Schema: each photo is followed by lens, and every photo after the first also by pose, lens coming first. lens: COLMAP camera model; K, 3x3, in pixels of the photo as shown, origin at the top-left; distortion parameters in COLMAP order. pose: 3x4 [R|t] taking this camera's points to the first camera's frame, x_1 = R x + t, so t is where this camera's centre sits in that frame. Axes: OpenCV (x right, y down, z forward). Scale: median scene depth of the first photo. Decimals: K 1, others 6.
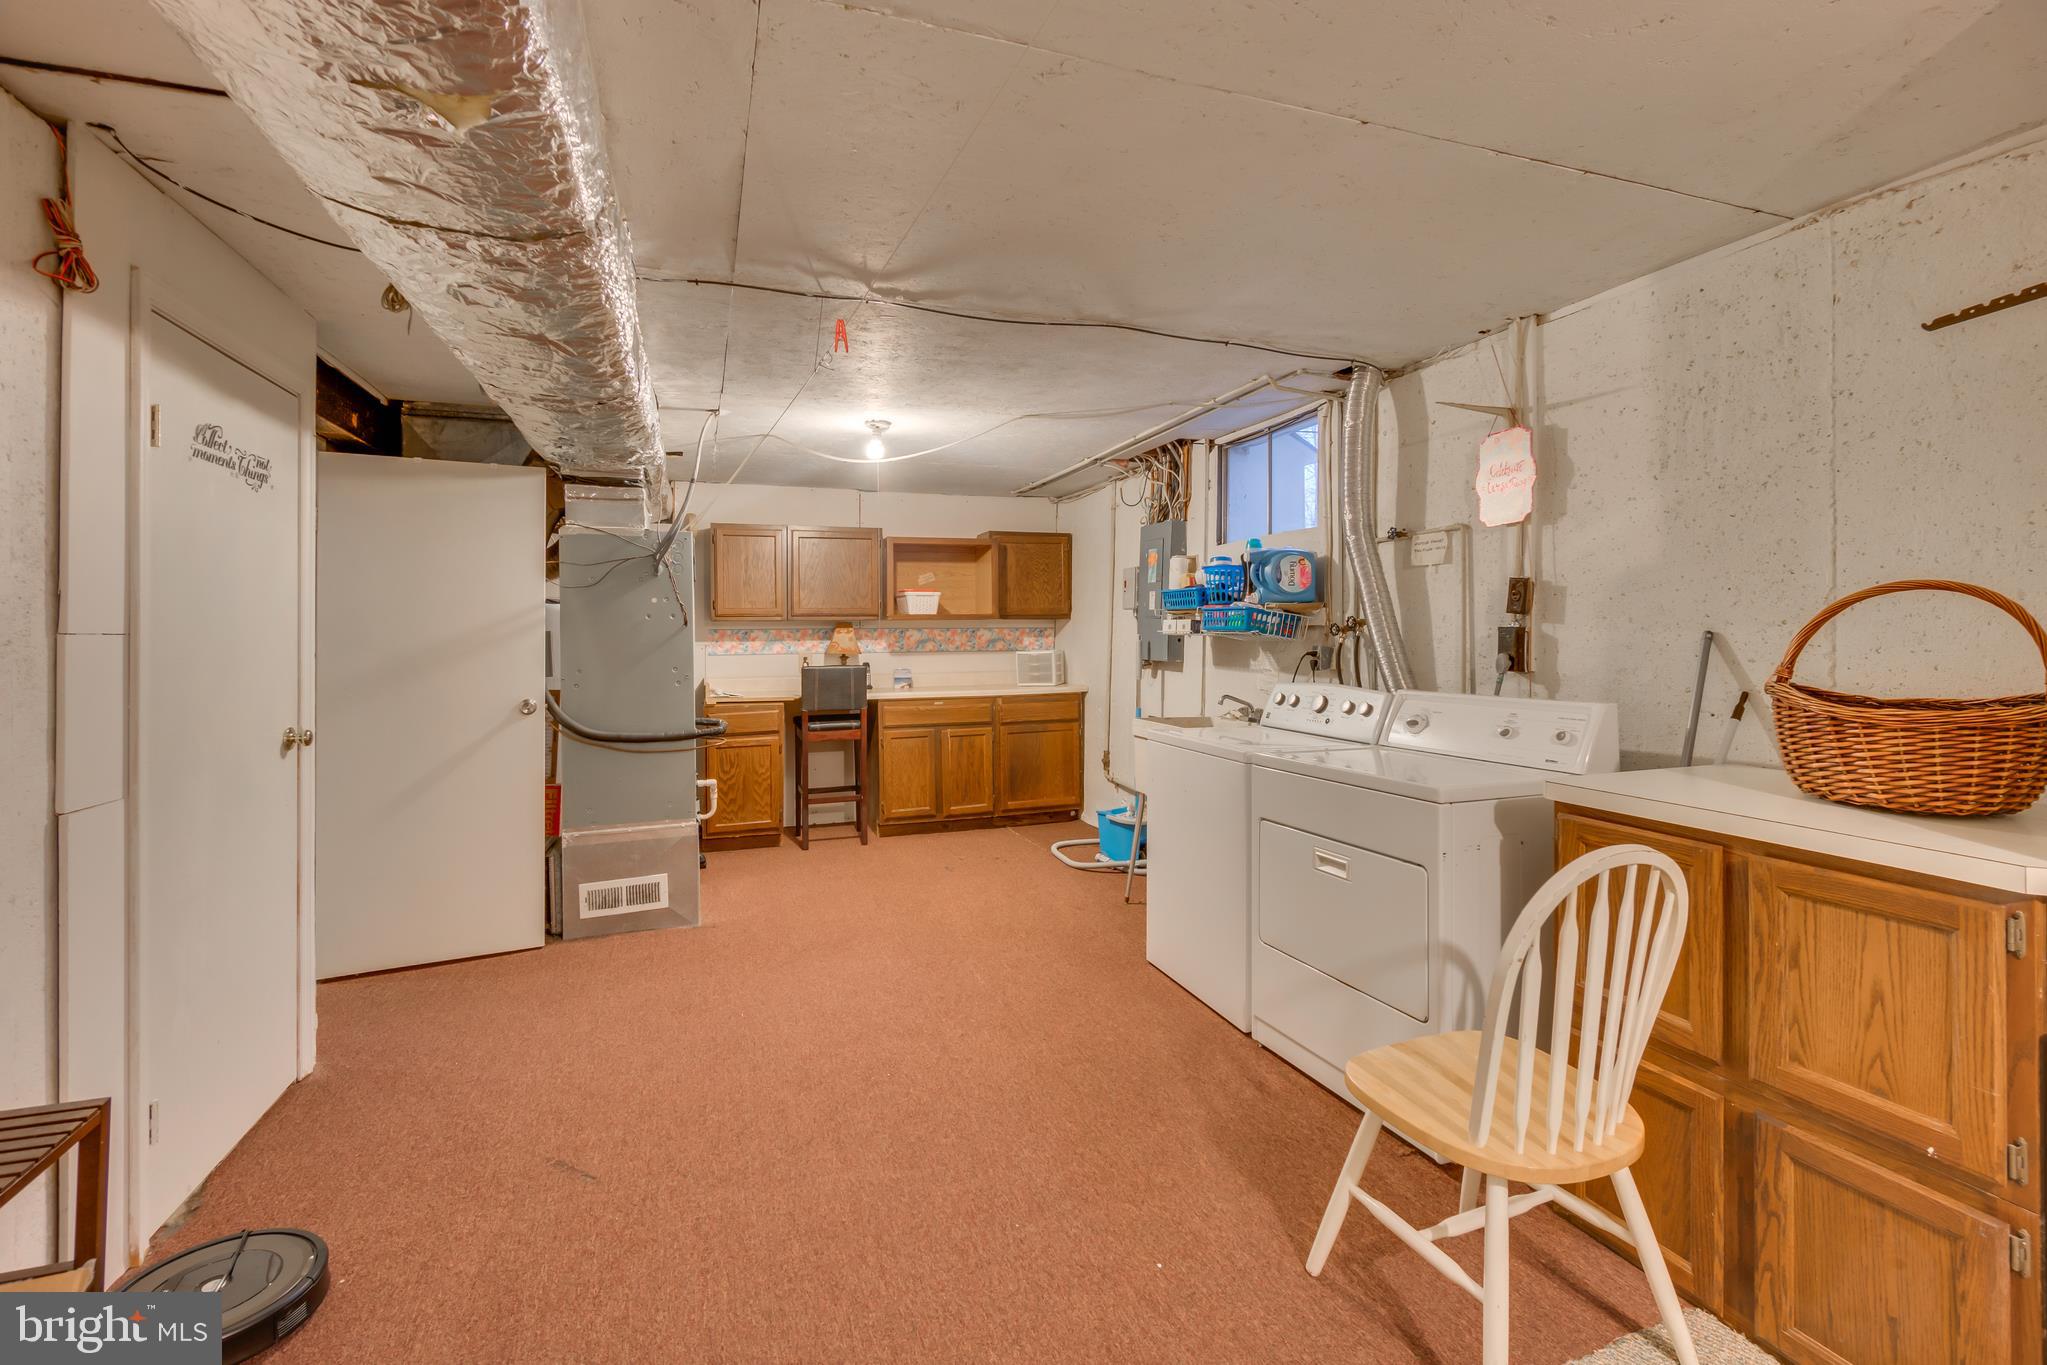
lens RADIAL K [[887.9, 0, 1026.8], [0, 887.9, 624.4], [0, 0, 1]] dist [-0.000524, -0.000093]
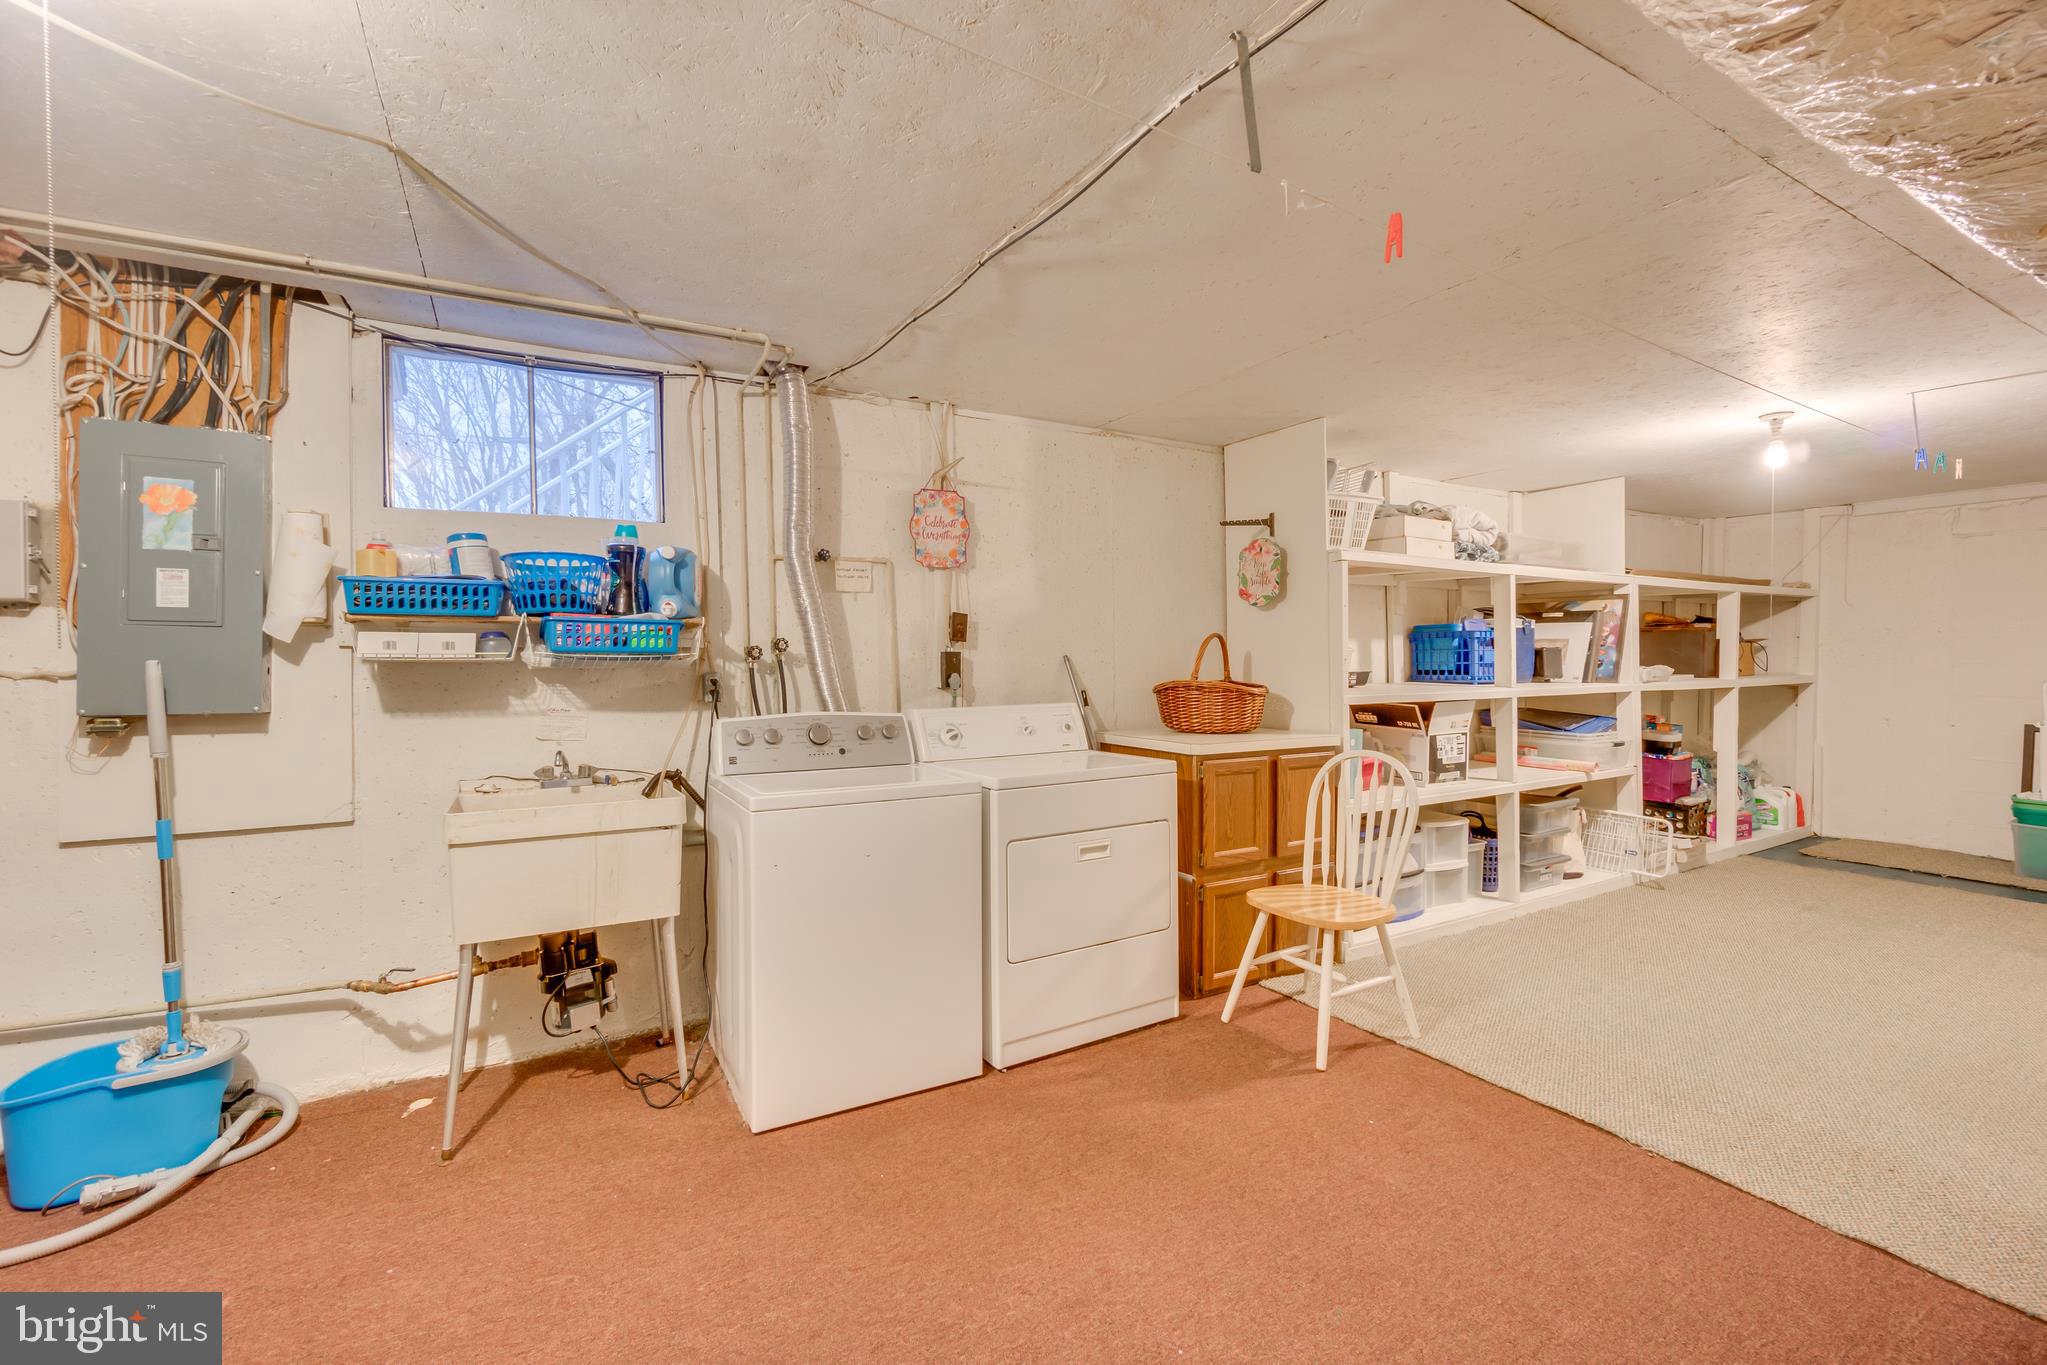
lens RADIAL K [[889.0, 0, 998.0], [0, 889.0, 671.1], [0, 0, 1]] dist [-0.004630, -0.000212]
pose [[-0.158605, -0.009397, 0.987297, -0.696284], [-0.004942, 0.999950, 0.008723, 0.019047], [-0.987330, -0.003495, -0.158644, 1.141589]]
